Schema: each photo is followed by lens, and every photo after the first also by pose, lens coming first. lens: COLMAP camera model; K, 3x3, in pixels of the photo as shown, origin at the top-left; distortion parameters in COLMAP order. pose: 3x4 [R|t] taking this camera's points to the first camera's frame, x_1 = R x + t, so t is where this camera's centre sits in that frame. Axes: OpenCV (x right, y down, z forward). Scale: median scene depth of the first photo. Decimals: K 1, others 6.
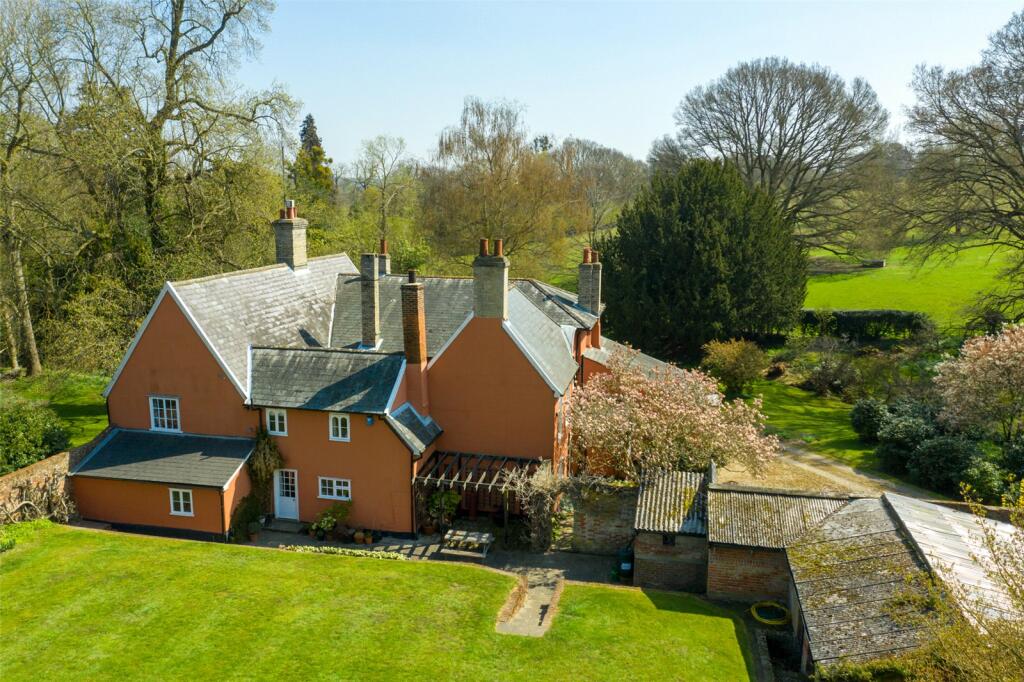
lens RADIAL K [[811.1, 0, 512.0], [0, 811.1, 341.0], [0, 0, 1]] dist [-0.011965, 0.001551]
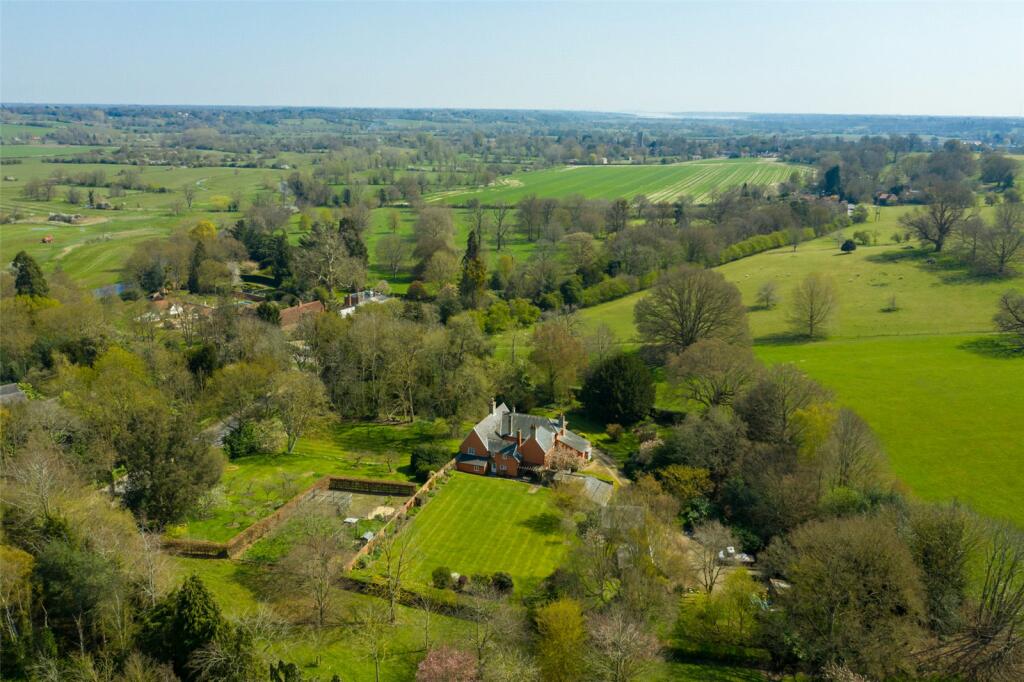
lens RADIAL K [[811.1, 0, 512.0], [0, 811.1, 341.0], [0, 0, 1]] dist [-0.011965, 0.001551]
pose [[0.987706, 0.047027, -0.149080, 0.588375], [-0.033646, 0.995278, 0.091044, -1.119234], [0.152658, -0.084909, 0.984625, -4.122144]]
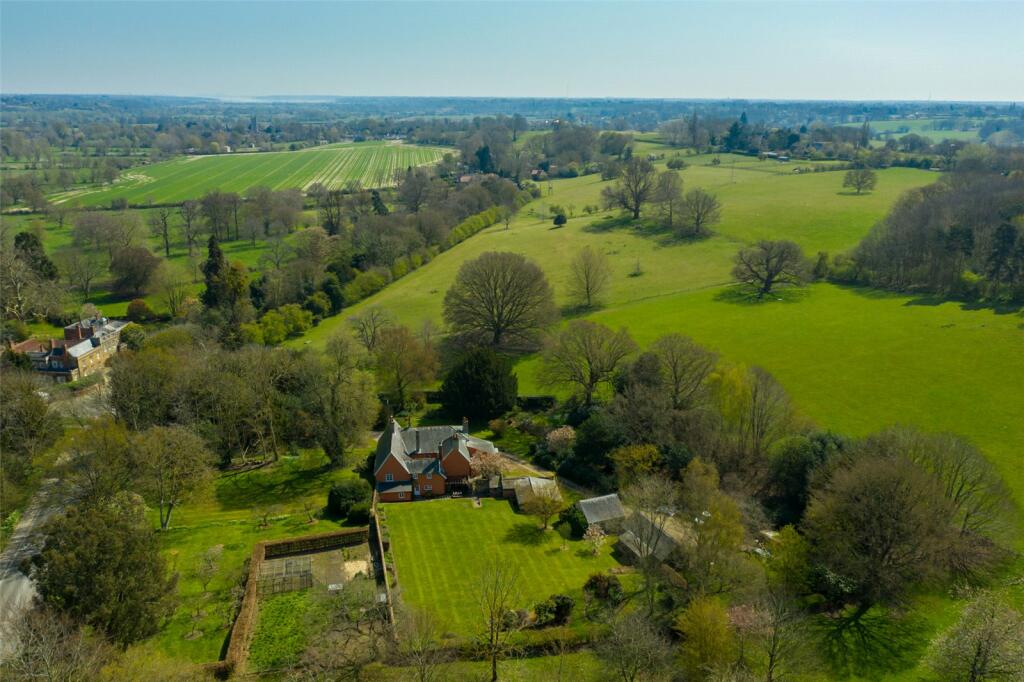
lens RADIAL K [[811.1, 0, 512.0], [0, 811.1, 341.0], [0, 0, 1]] dist [-0.011965, 0.001551]
pose [[0.945202, -0.095186, 0.312301, -1.169530], [0.061365, 0.991303, 0.116414, -1.223603], [-0.320666, -0.090870, 0.942823, -3.669286]]
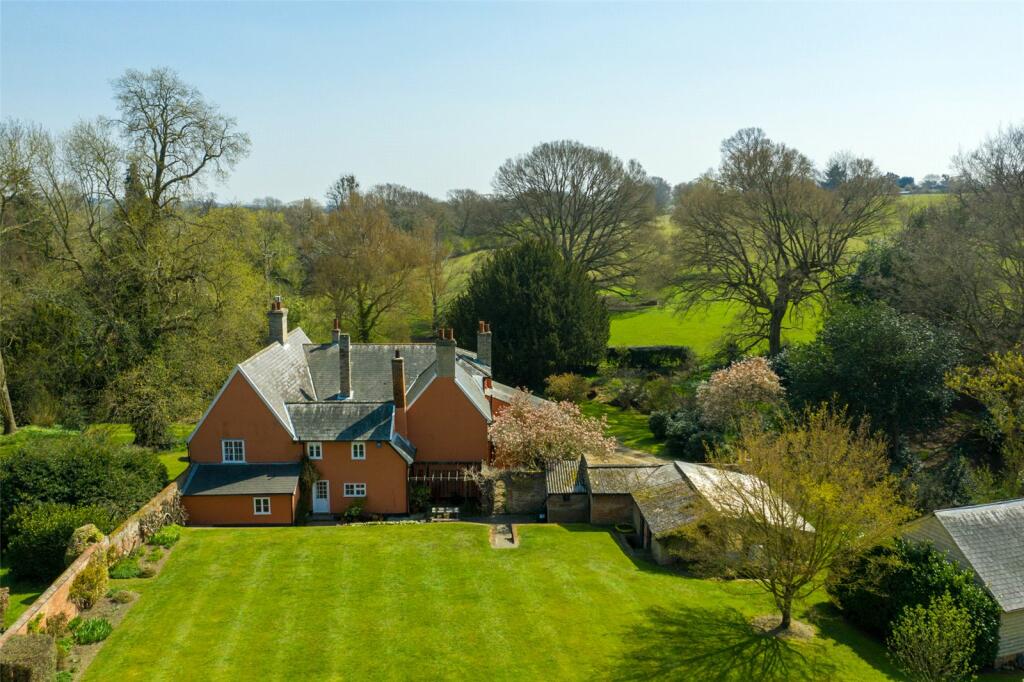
lens RADIAL K [[811.1, 0, 512.0], [0, 811.1, 341.0], [0, 0, 1]] dist [-0.011965, 0.001551]
pose [[0.966307, -0.039926, 0.254275, -0.306313], [0.046619, 0.998705, -0.020350, -0.060414], [-0.253134, 0.031518, 0.966918, -0.603402]]
